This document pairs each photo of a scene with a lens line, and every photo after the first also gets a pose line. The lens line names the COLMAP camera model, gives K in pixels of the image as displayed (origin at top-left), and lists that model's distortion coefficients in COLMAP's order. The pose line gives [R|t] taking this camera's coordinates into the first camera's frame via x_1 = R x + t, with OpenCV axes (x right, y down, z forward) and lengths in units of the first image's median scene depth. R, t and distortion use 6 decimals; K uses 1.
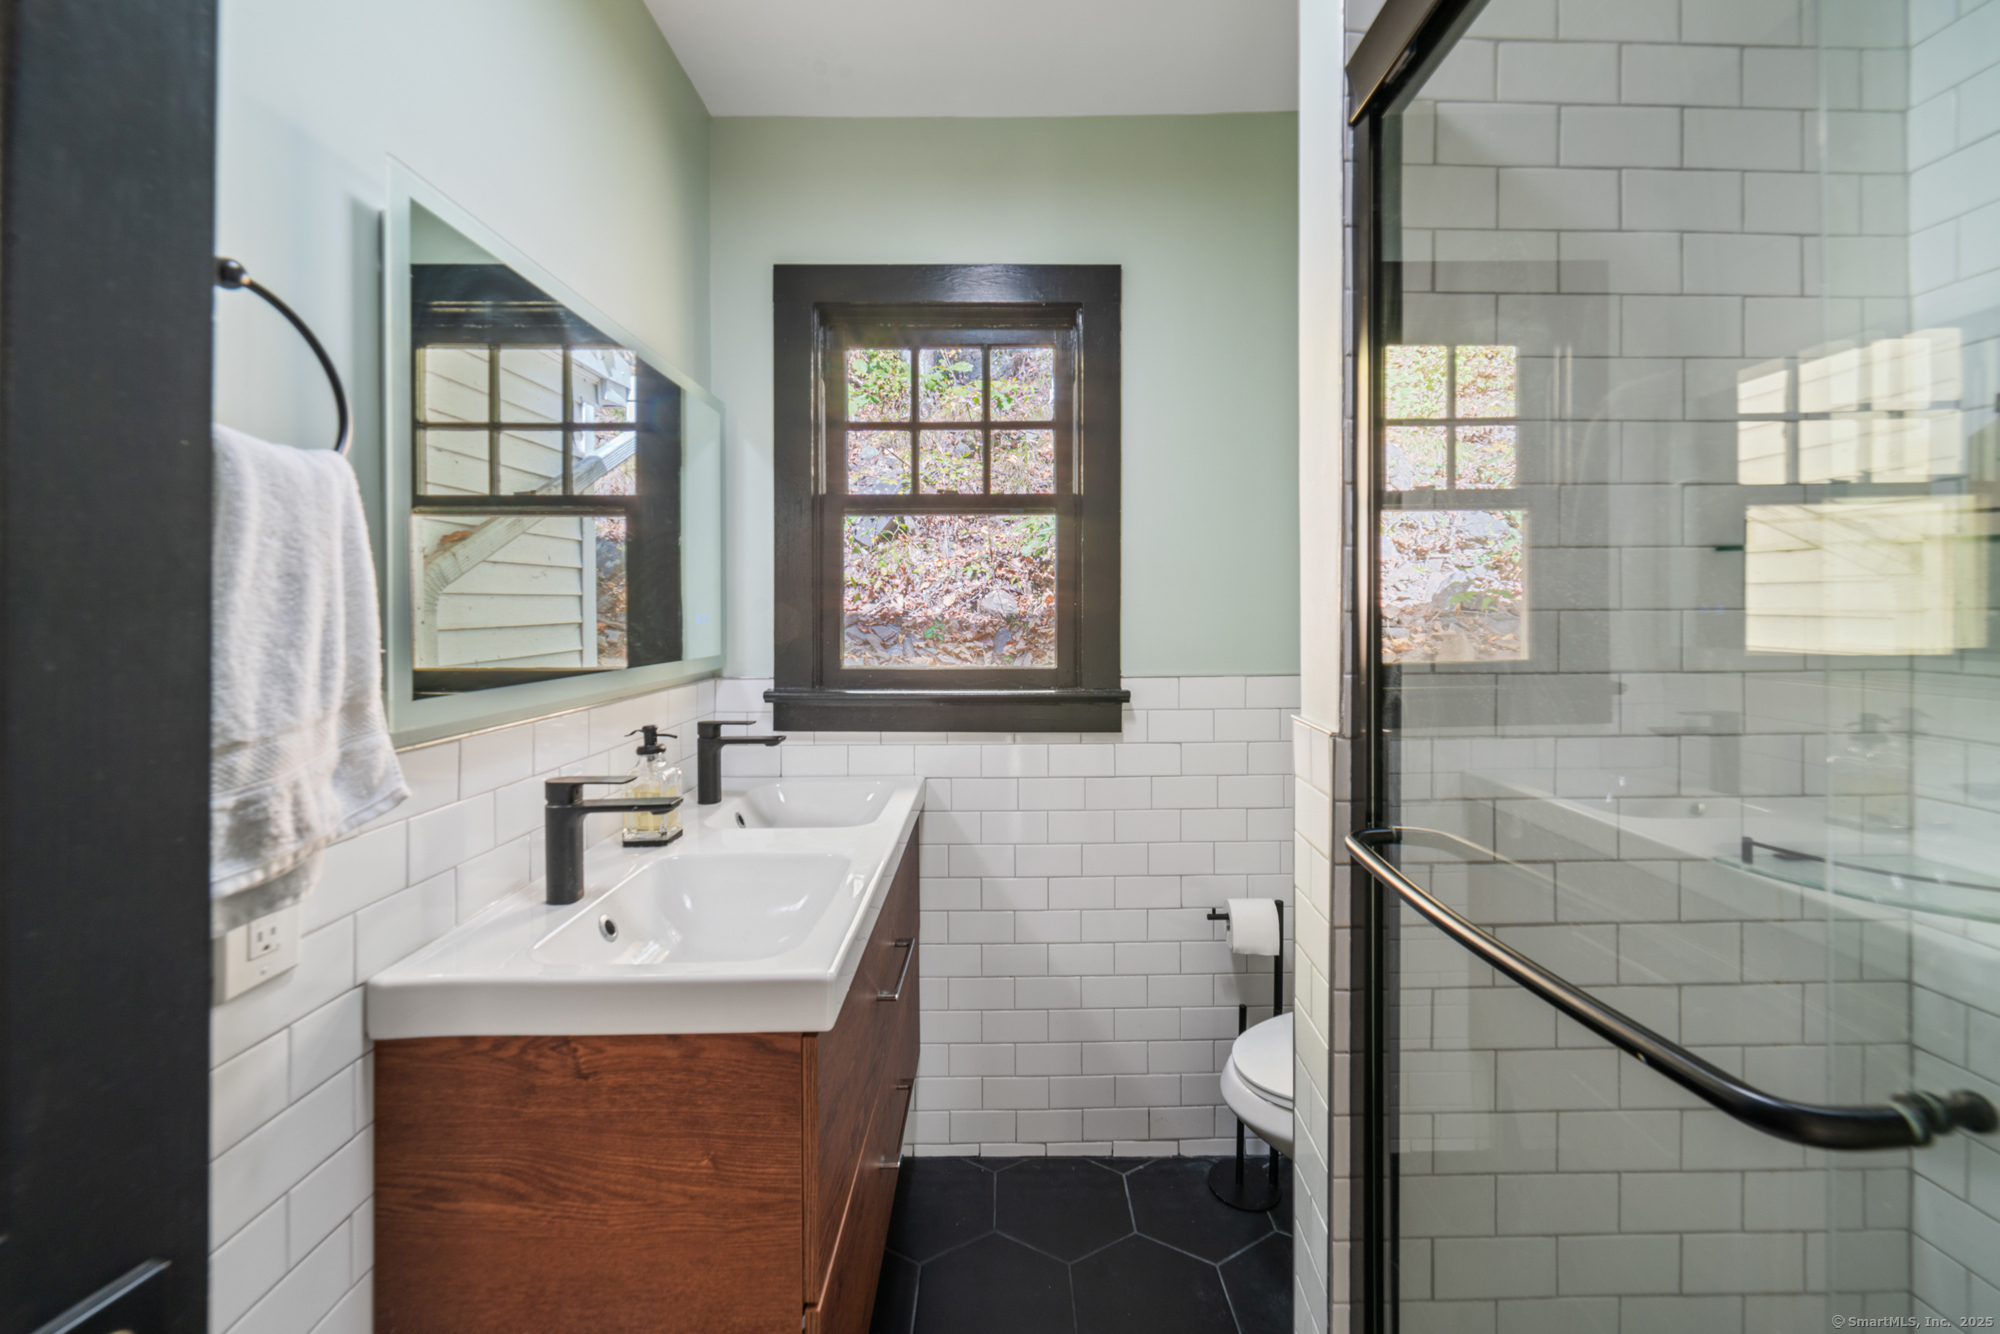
lens RADIAL K [[784.7, 0, 1005.1], [0, 784.7, 619.1], [0, 0, 1]] dist [-0.001231, 0.000156]
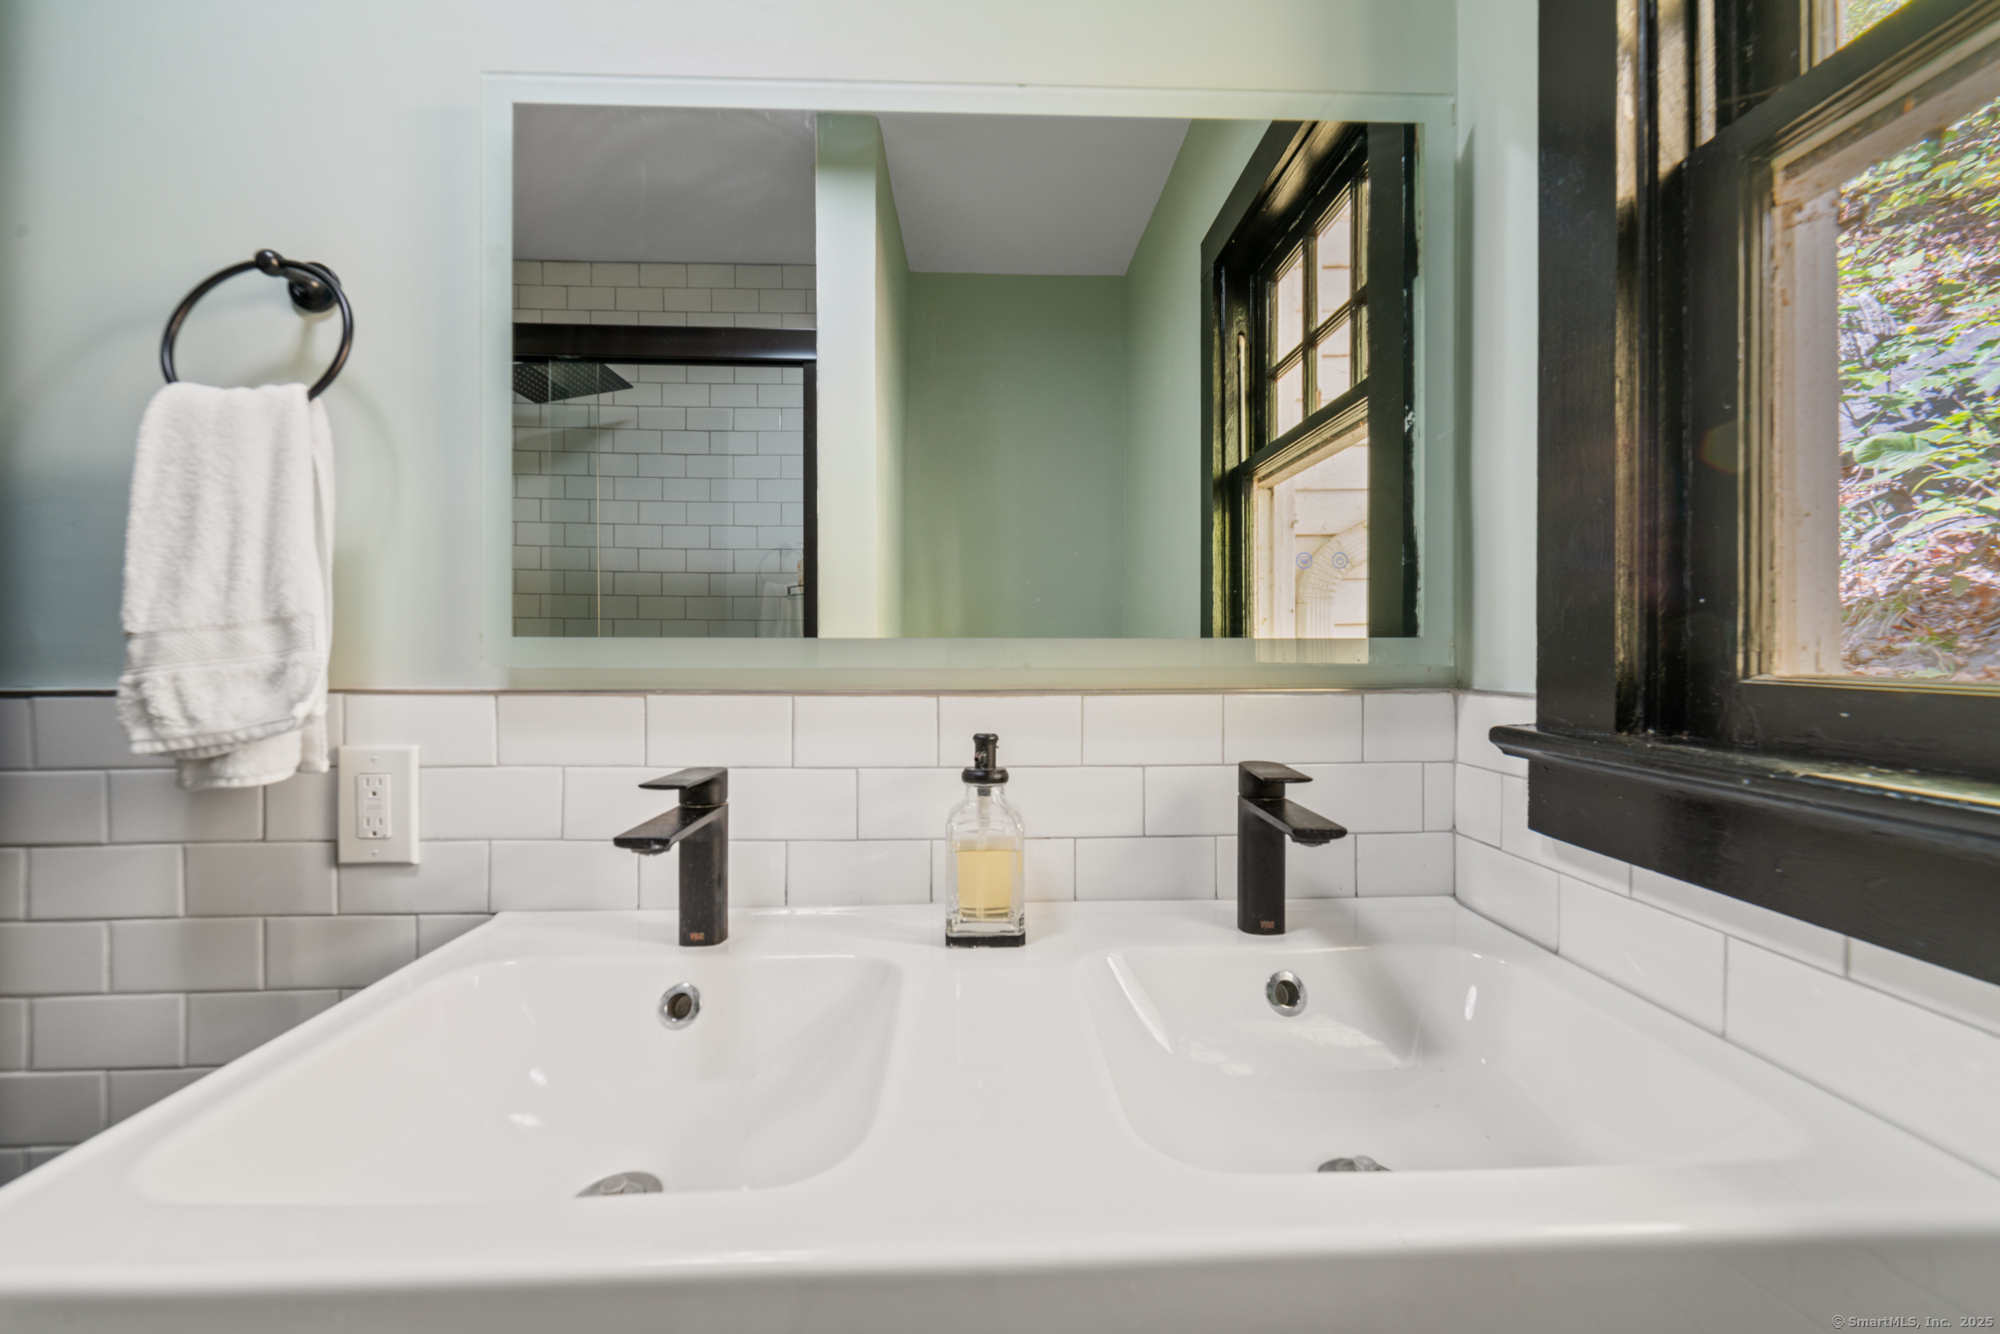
lens RADIAL K [[784.7, 0, 1005.1], [0, 784.7, 619.1], [0, 0, 1]] dist [-0.001231, 0.000156]
pose [[0.016271, -0.034308, -0.999279, 0.260687], [-0.008311, 0.999372, -0.034447, 0.157788], [0.999833, 0.008866, 0.015976, 2.215985]]
